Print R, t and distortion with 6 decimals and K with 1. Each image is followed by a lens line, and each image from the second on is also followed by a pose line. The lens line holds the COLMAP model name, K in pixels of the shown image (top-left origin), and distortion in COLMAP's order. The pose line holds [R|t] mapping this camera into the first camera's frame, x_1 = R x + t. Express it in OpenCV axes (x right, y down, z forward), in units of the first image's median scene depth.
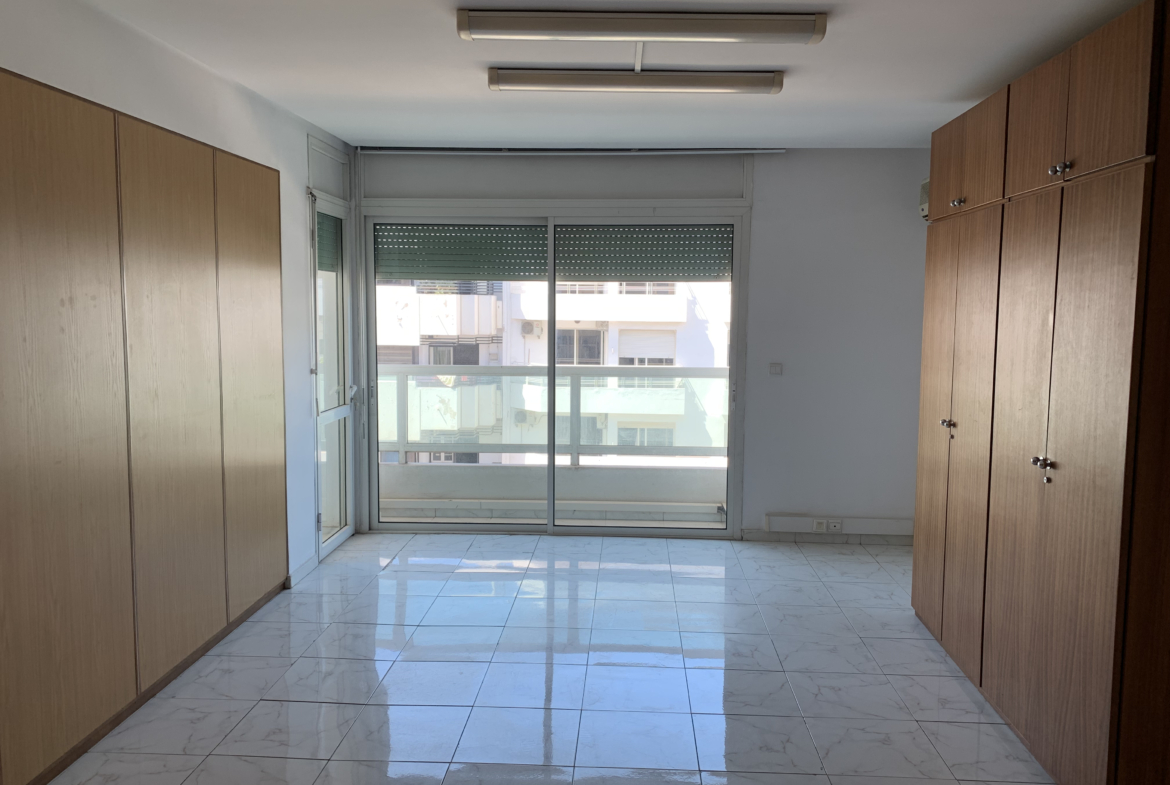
lens RADIAL K [[926.7, 0, 585.0], [0, 926.7, 392.5], [0, 0, 1]] dist [0.008144, 0.002156]
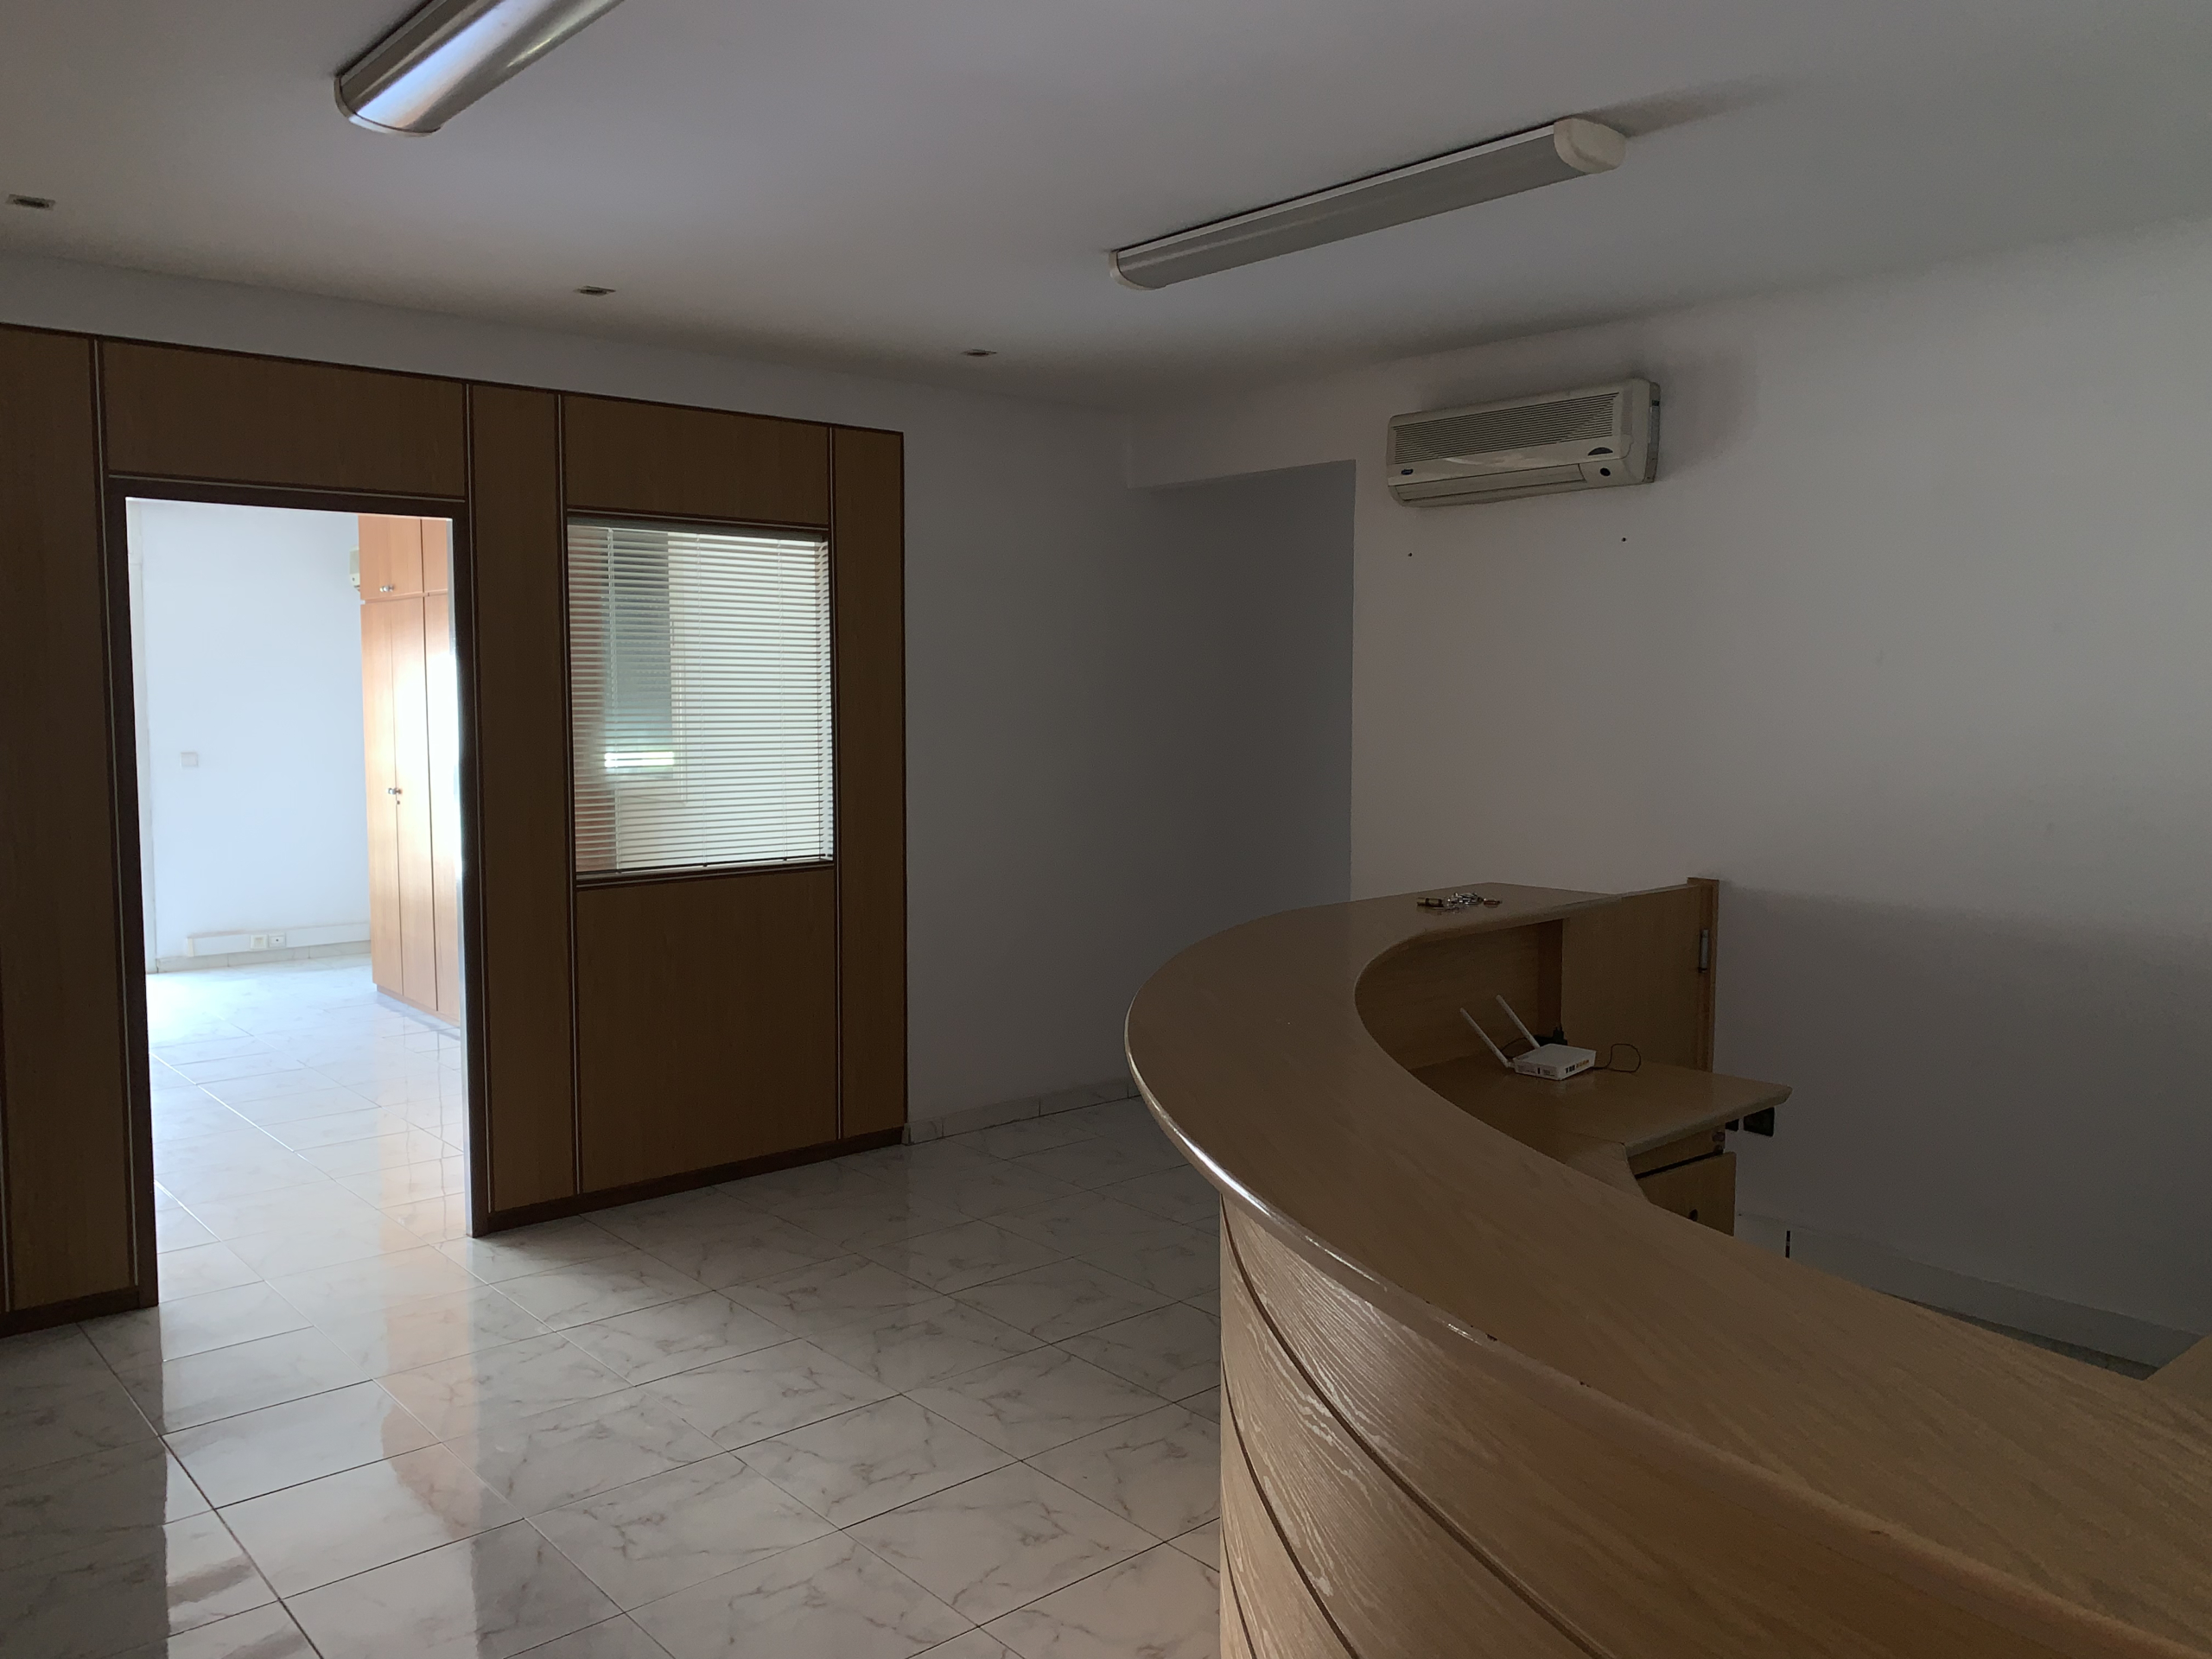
lens RADIAL K [[1677.6, 0, 1106.0], [0, 1677.6, 829.5], [0, 0, 1]] dist [-0.025595, -0.002551]
pose [[0.719633, -0.060418, 0.691721, -0.208584], [0.068511, 0.997524, 0.015852, 0.060388], [-0.690966, 0.035983, 0.721991, -0.565441]]
